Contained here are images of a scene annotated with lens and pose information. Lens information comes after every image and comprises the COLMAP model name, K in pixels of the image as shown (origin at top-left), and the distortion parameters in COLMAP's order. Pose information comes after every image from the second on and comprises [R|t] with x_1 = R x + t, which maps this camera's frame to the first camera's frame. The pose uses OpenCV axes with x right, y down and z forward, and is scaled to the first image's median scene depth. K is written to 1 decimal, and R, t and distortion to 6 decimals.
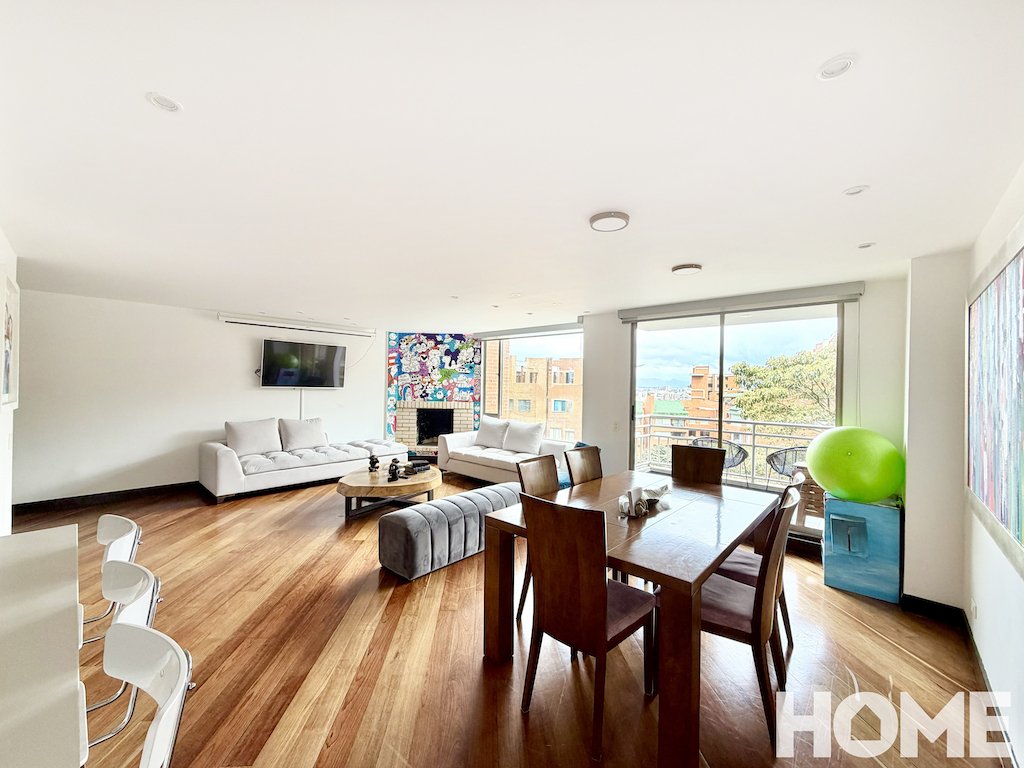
lens RADIAL K [[406.3, 0, 509.8], [0, 406.3, 383.2], [0, 0, 1]] dist [-0.000554, 0.000494]
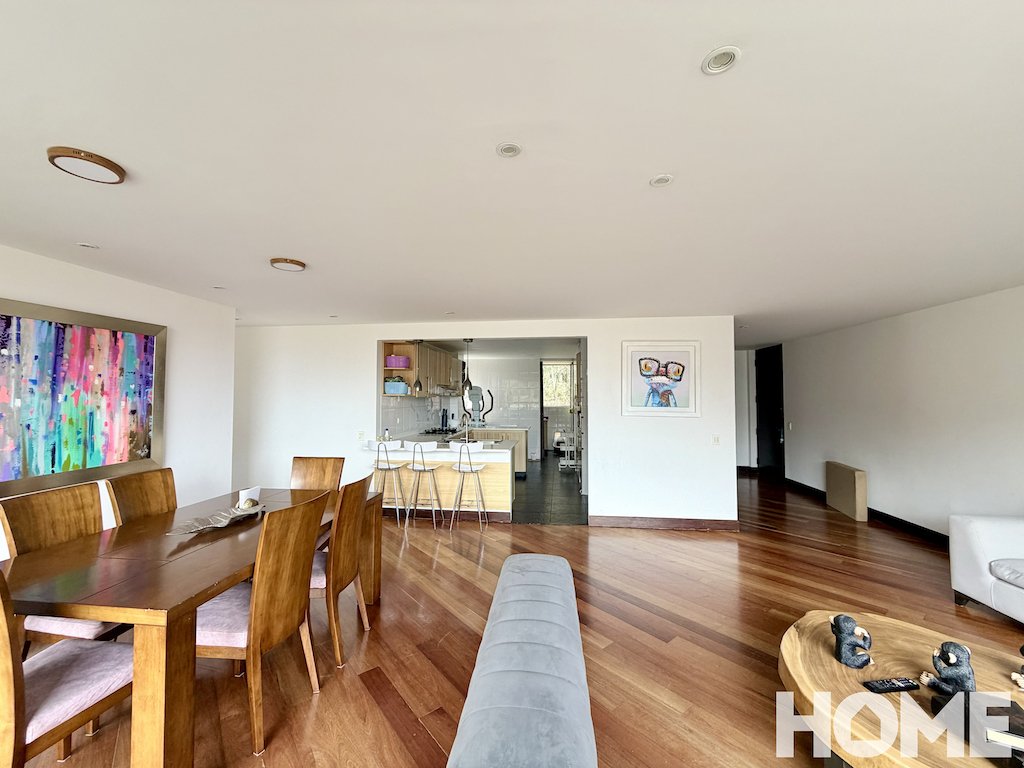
lens RADIAL K [[406.3, 0, 509.8], [0, 406.3, 383.2], [0, 0, 1]] dist [-0.000554, 0.000494]
pose [[-0.808545, -0.038281, -0.587187, 0.122690], [-0.015028, 0.998900, -0.044429, 0.003885], [0.588242, -0.027098, -0.808231, 0.705340]]
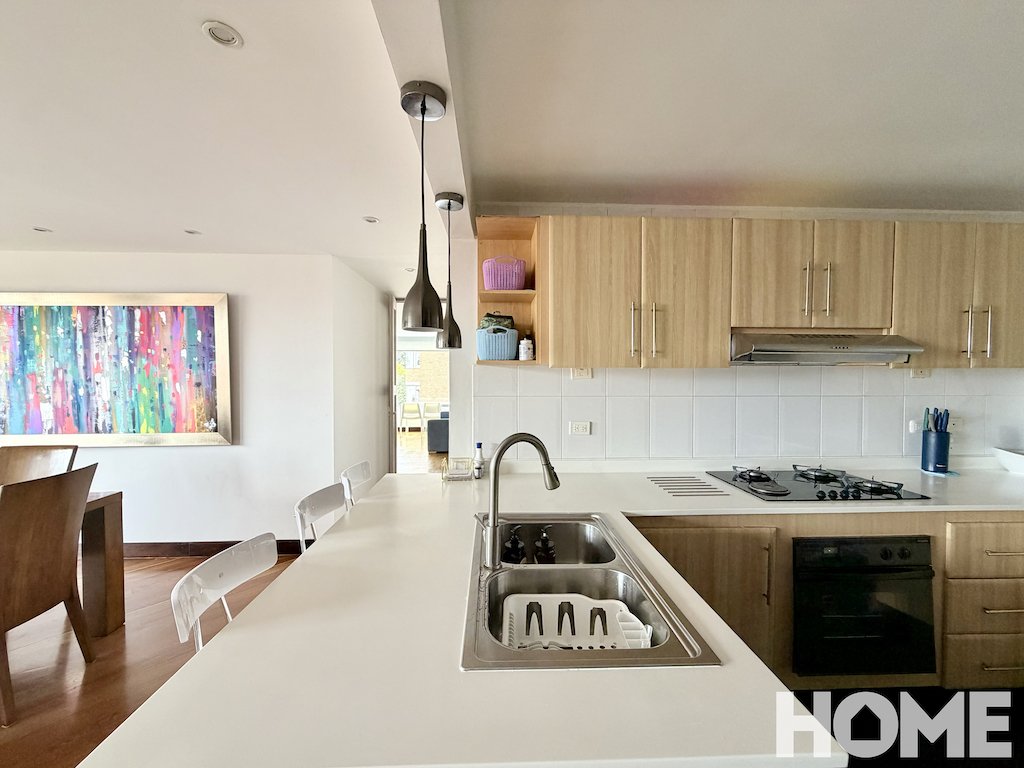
lens RADIAL K [[406.3, 0, 509.8], [0, 406.3, 383.2], [0, 0, 1]] dist [-0.000554, 0.000494]
pose [[-0.713605, -0.033834, 0.699731, -0.336099], [-0.014257, 0.999328, 0.033780, 0.000661], [-0.700404, 0.014129, -0.713607, 0.213988]]
